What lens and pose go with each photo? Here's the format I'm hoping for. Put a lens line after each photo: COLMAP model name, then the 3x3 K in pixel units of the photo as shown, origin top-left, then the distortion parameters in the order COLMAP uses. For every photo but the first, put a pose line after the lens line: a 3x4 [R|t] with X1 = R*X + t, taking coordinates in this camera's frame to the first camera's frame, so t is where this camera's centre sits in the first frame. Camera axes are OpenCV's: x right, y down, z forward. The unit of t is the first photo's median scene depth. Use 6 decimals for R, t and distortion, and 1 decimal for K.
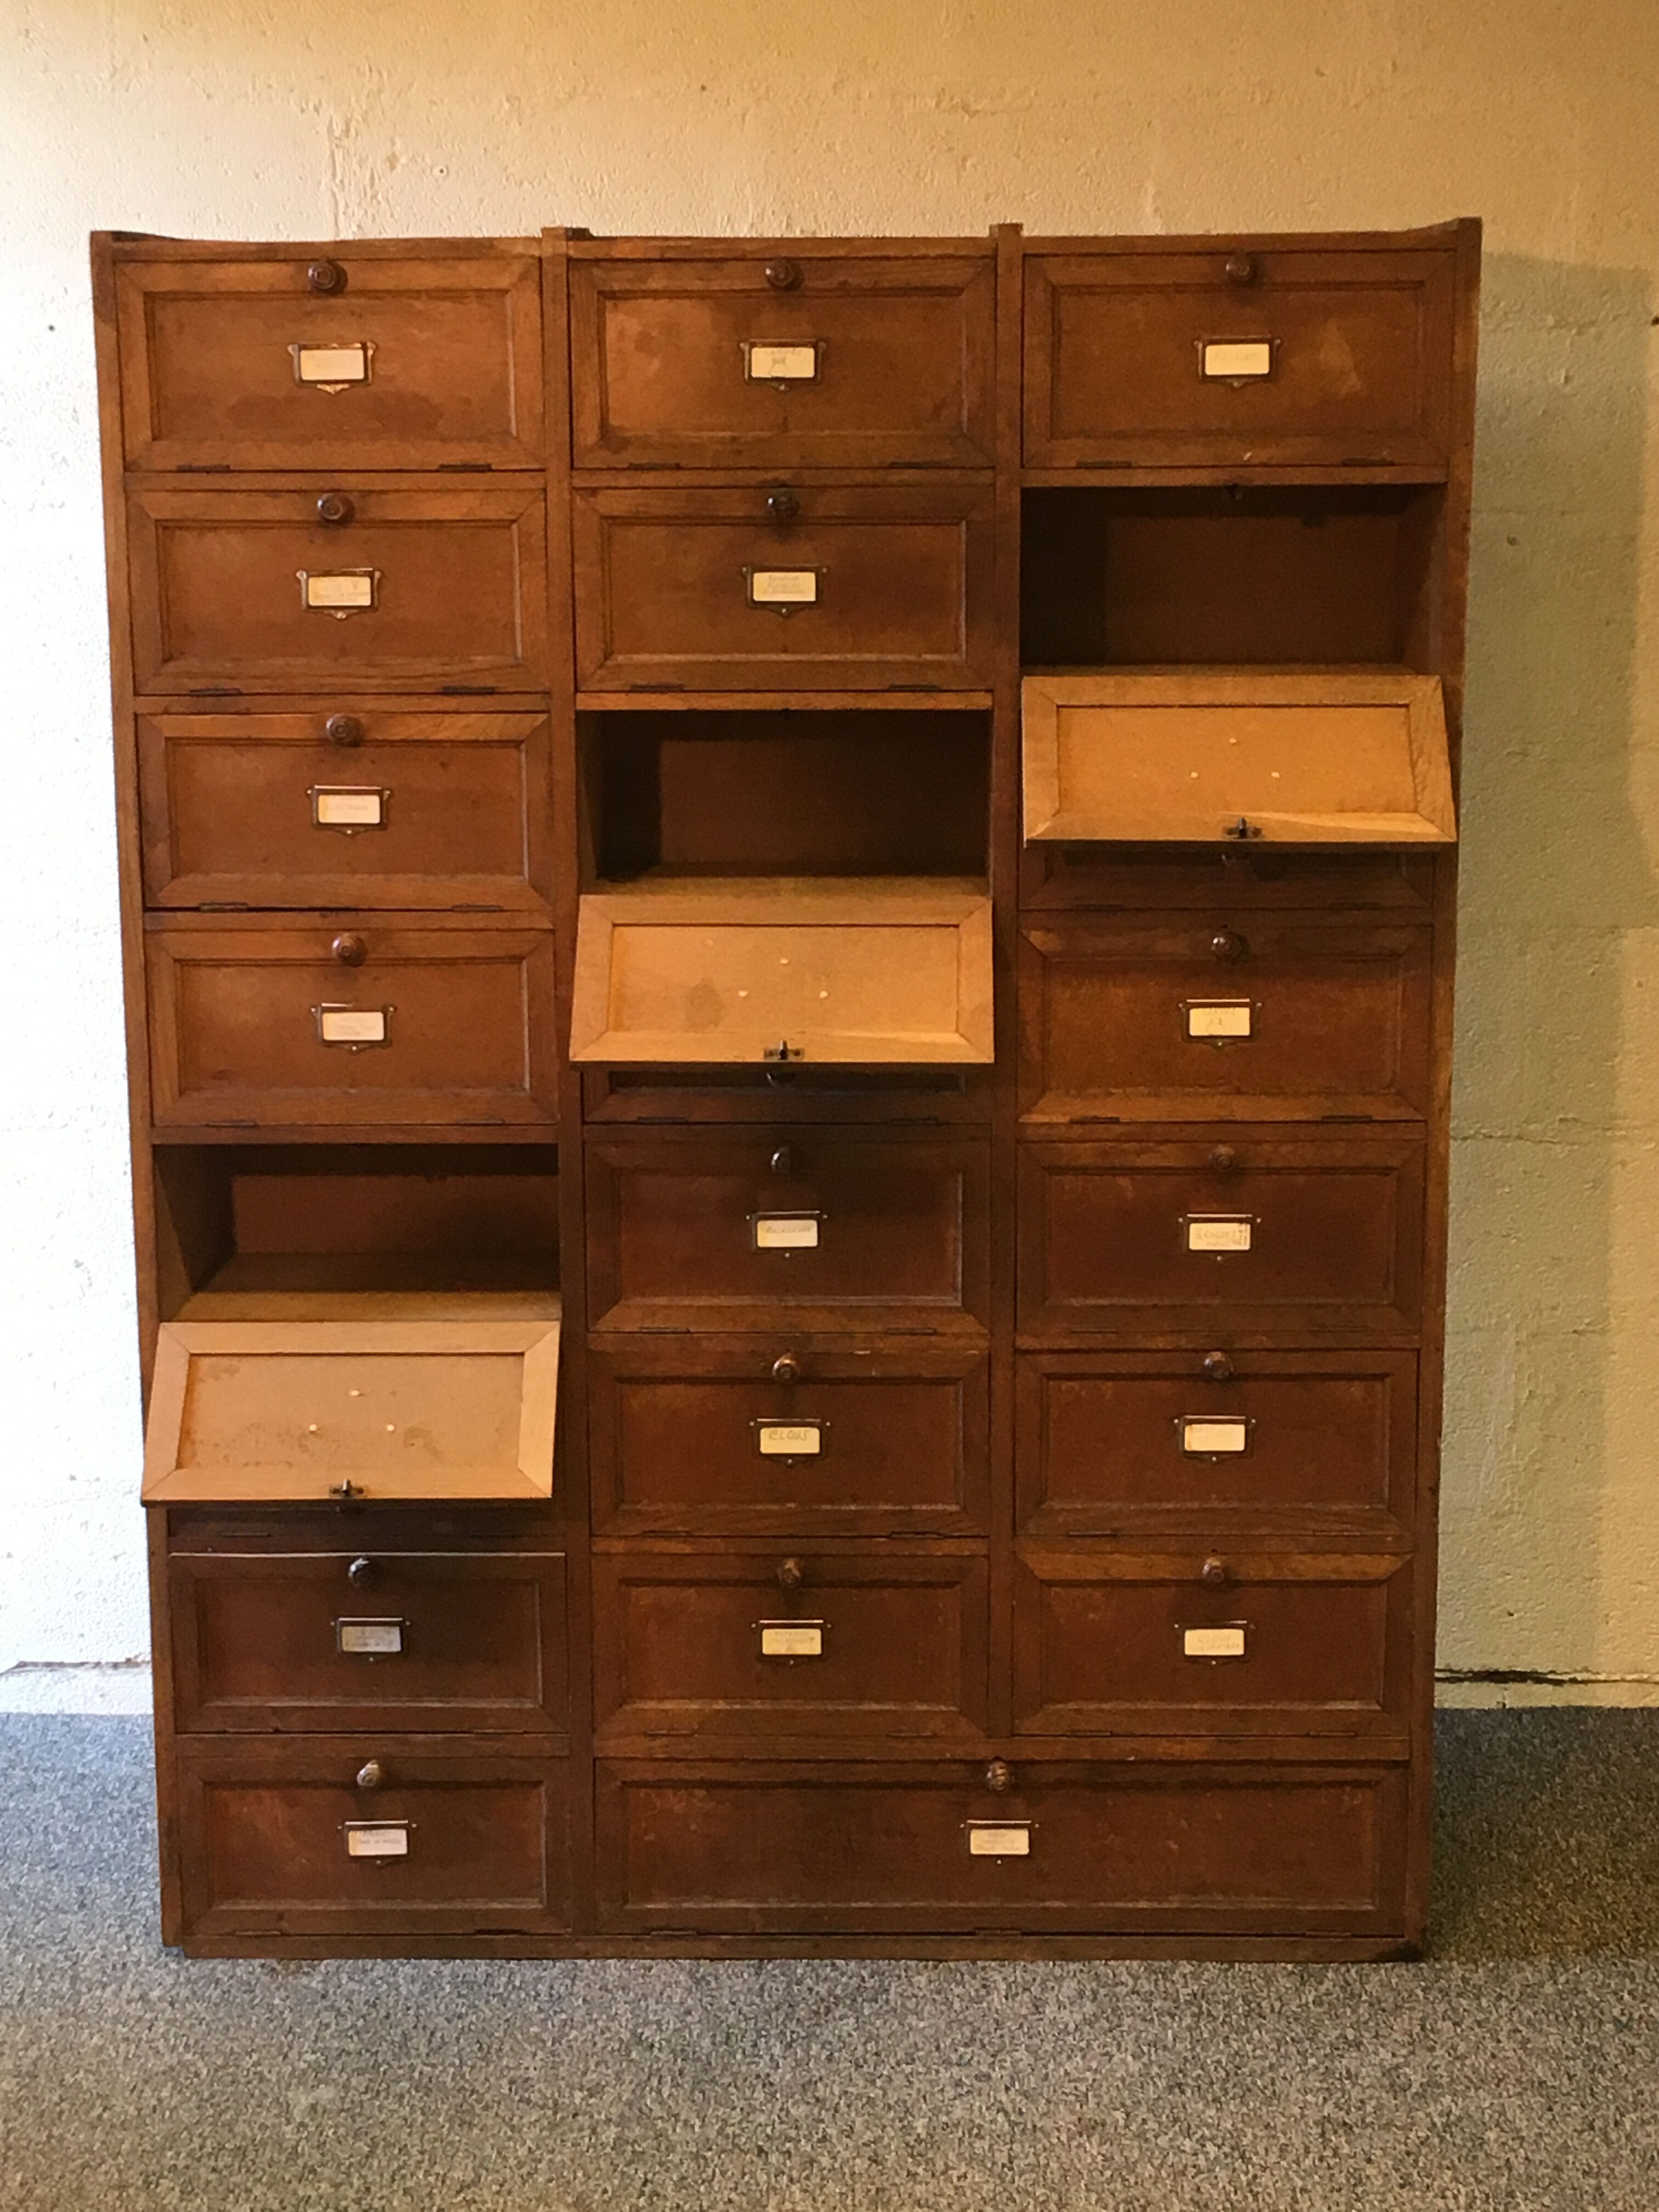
lens RADIAL K [[3780.4, 0, 825.6], [0, 3780.4, 1104.6], [0, 0, 1]] dist [0.074202, 0.000000]
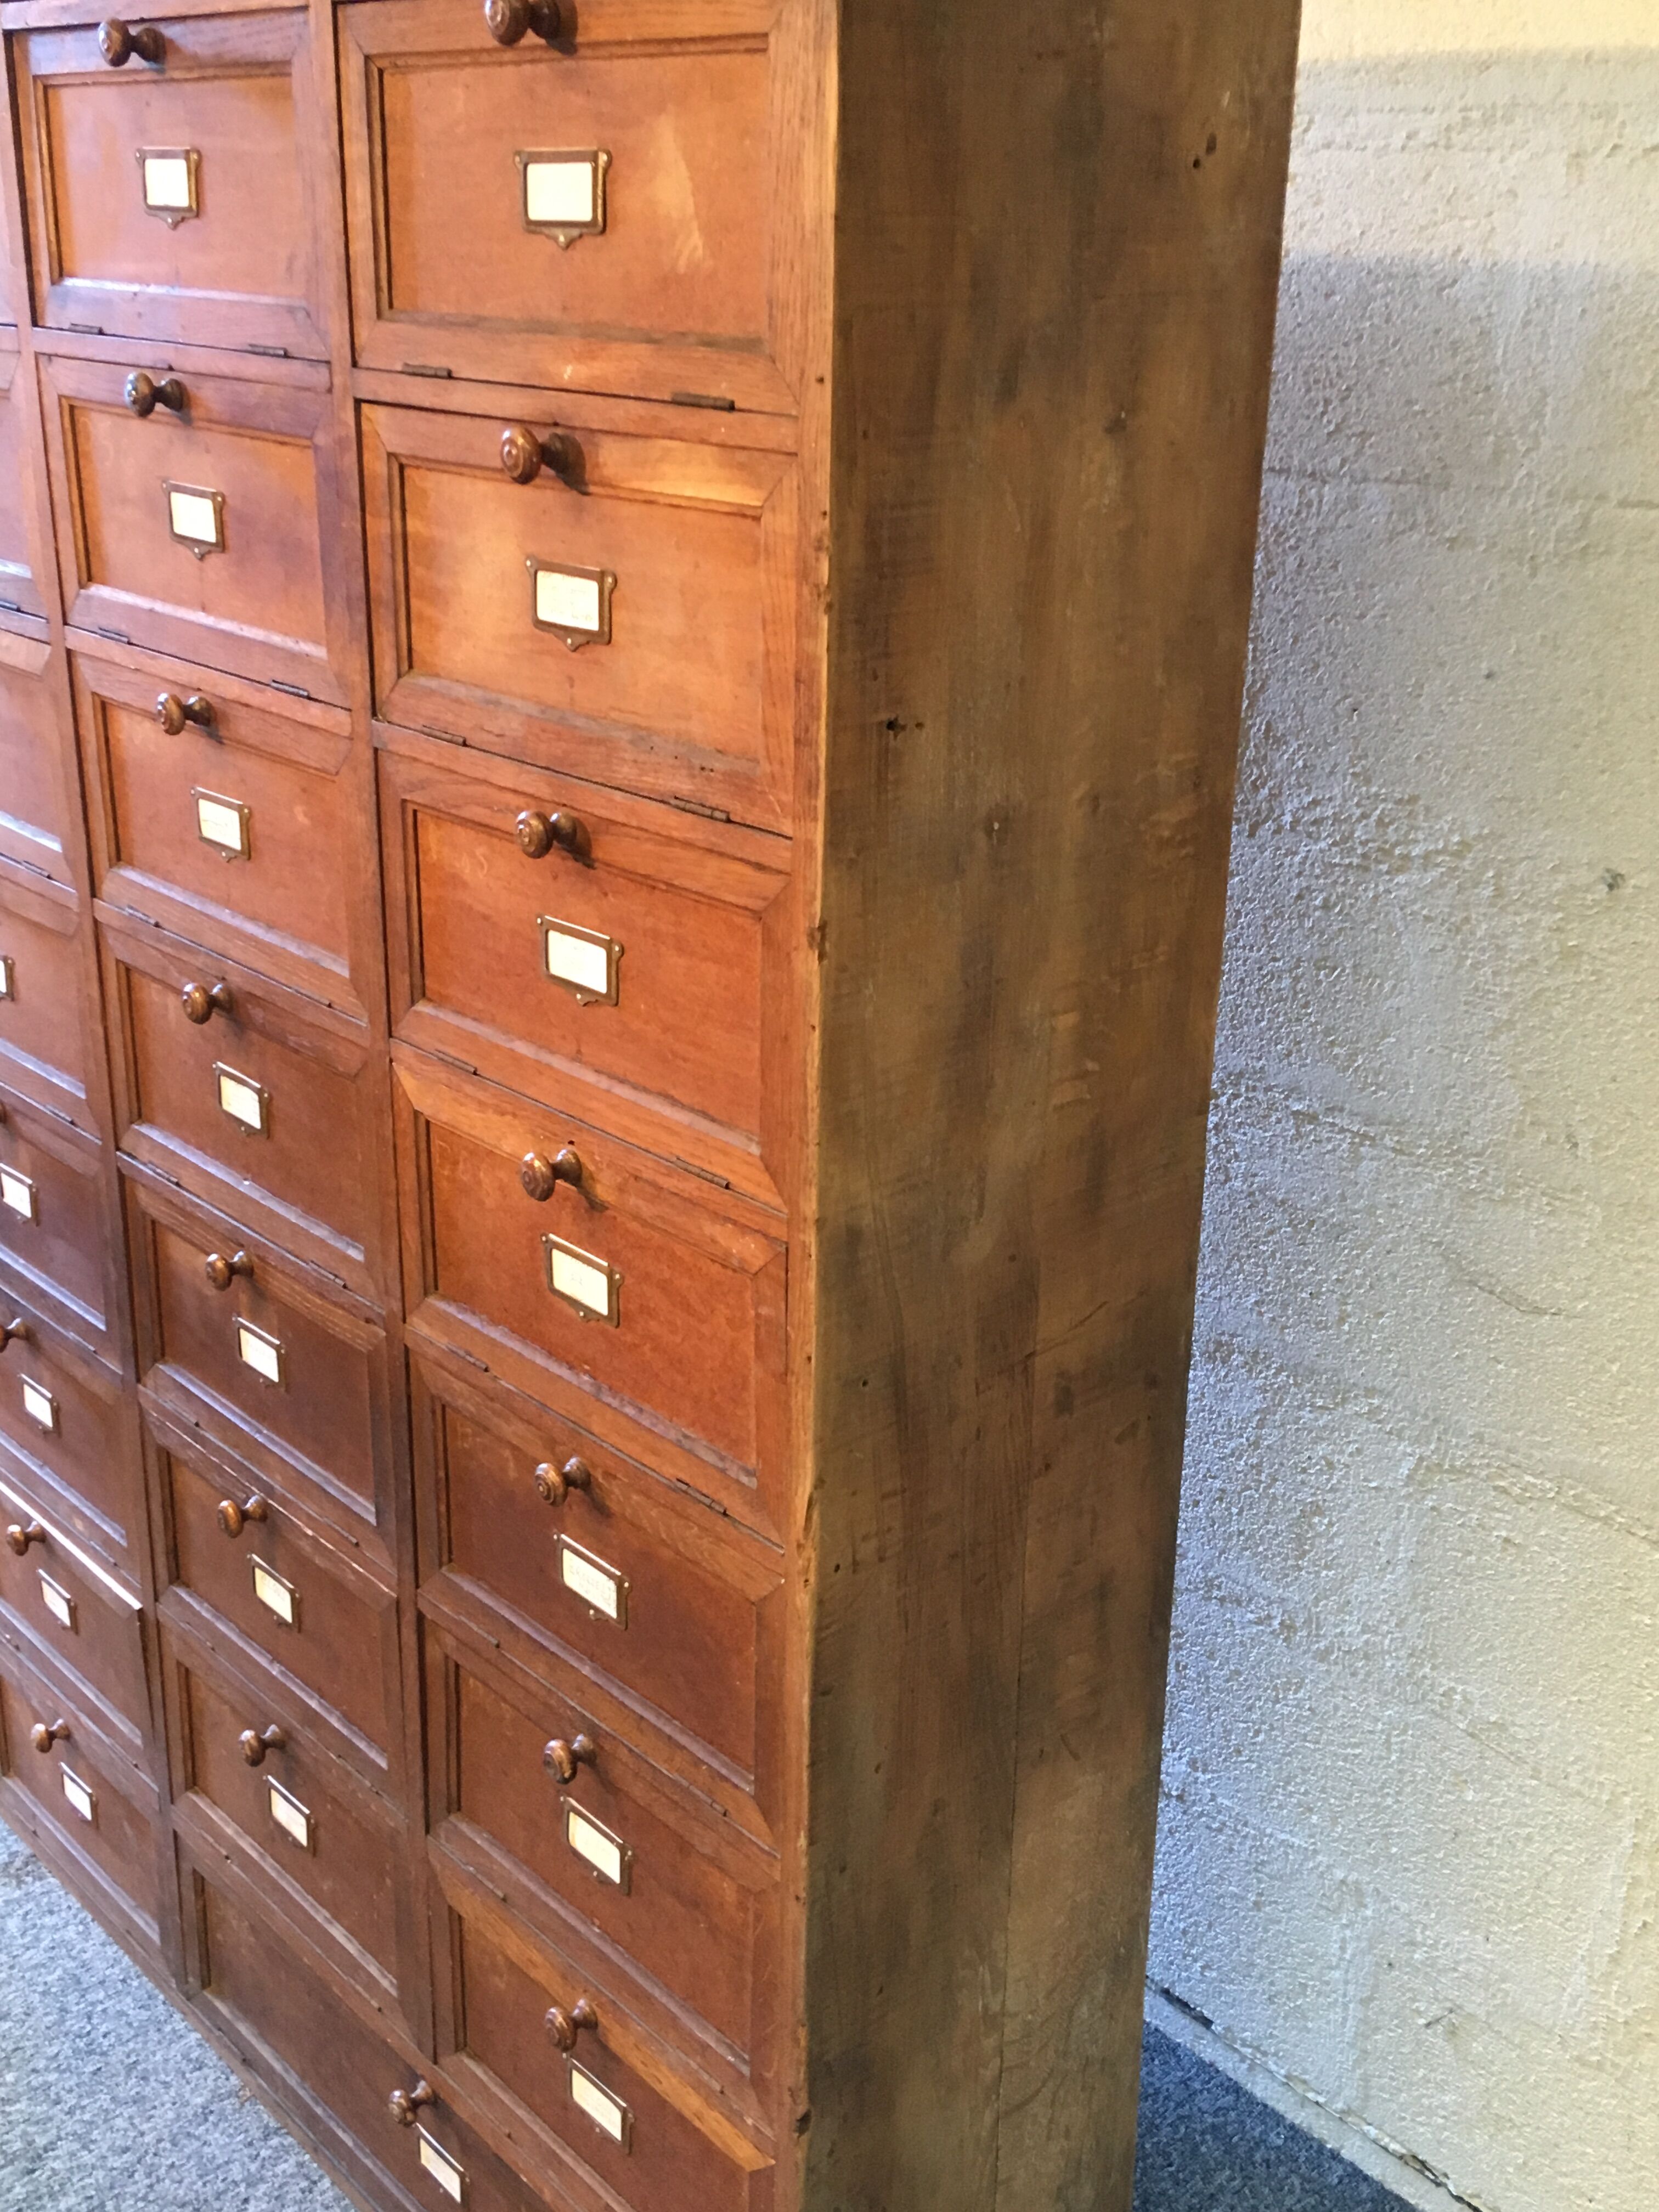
lens RADIAL K [[2379.5, 0, 829.9], [0, 2379.5, 1111.8], [0, 0, 1]] dist [0.058962, 0.000000]
pose [[0.682551, 0.274594, -0.677291, 0.393563], [-0.177639, 0.961273, 0.210711, -0.140273], [0.708921, -0.023508, 0.704896, 0.736026]]
